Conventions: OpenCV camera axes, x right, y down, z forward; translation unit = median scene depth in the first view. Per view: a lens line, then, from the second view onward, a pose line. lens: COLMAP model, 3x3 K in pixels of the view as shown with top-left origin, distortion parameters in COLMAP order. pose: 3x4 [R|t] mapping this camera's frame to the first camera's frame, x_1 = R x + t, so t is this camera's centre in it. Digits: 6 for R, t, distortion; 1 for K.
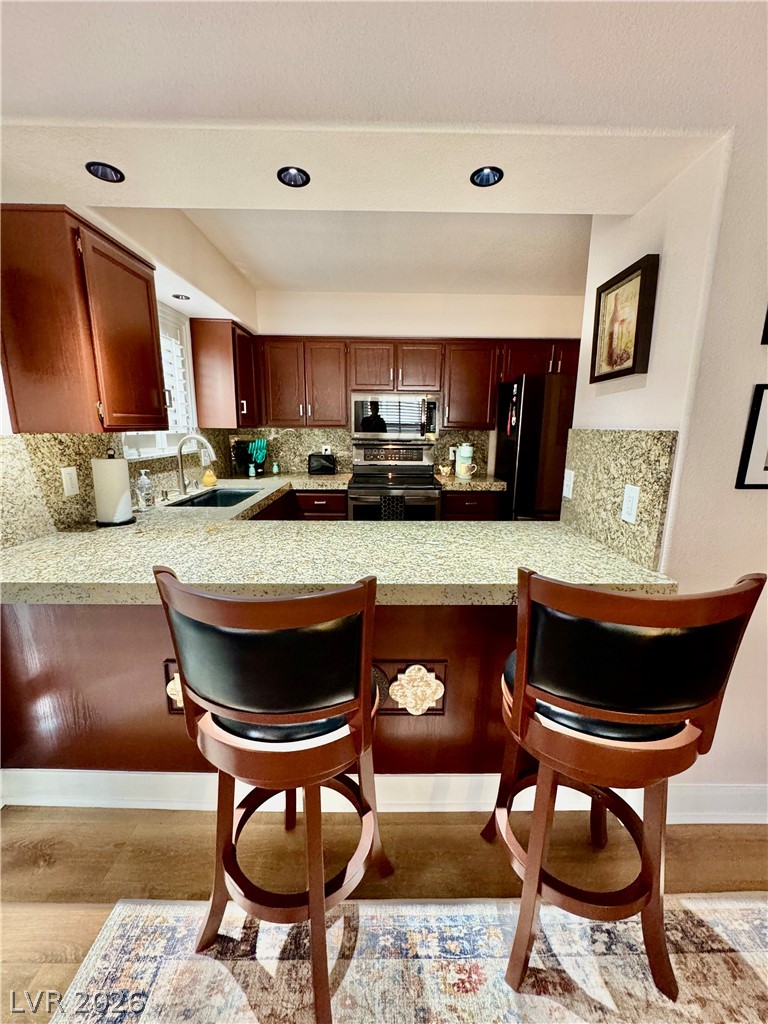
lens RADIAL K [[412.9, 0, 384.0], [0, 412.9, 512.0], [0, 0, 1]] dist [-0.003305, 0.000150]
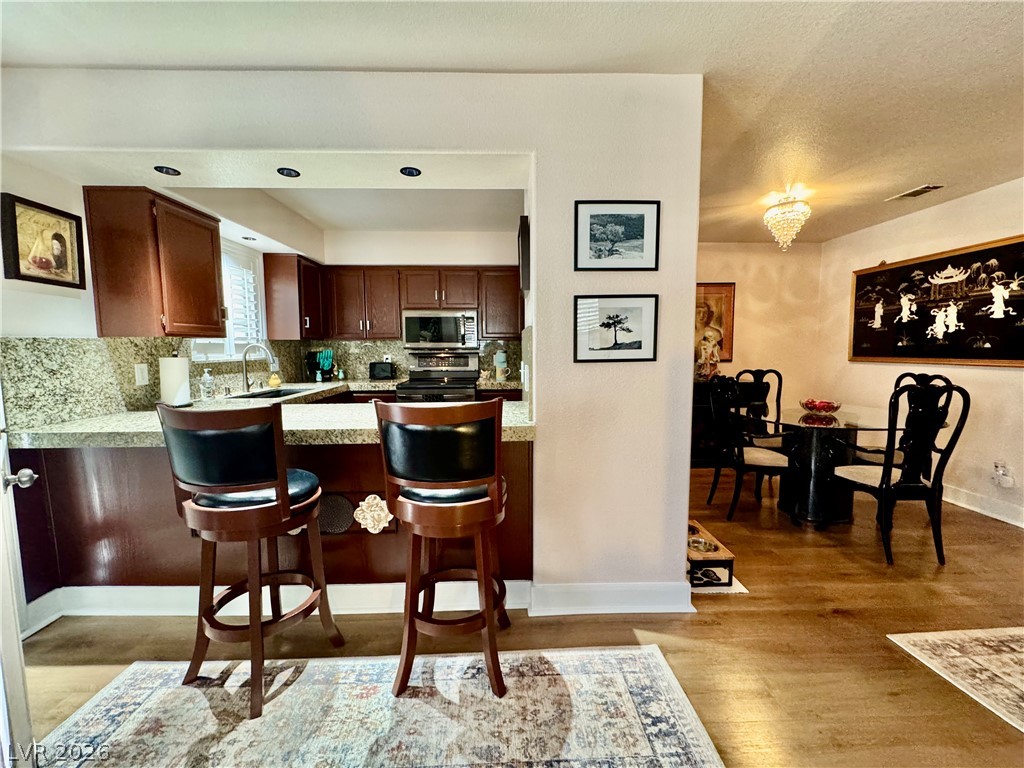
lens RADIAL K [[412.9, 0, 512.0], [0, 412.9, 384.0], [0, 0, 1]] dist [-0.003305, 0.000150]
pose [[0.999693, -0.015688, 0.019197, 0.401538], [0.017786, 0.993260, -0.114531, 0.127797], [-0.017271, 0.114837, 0.993234, -0.332047]]
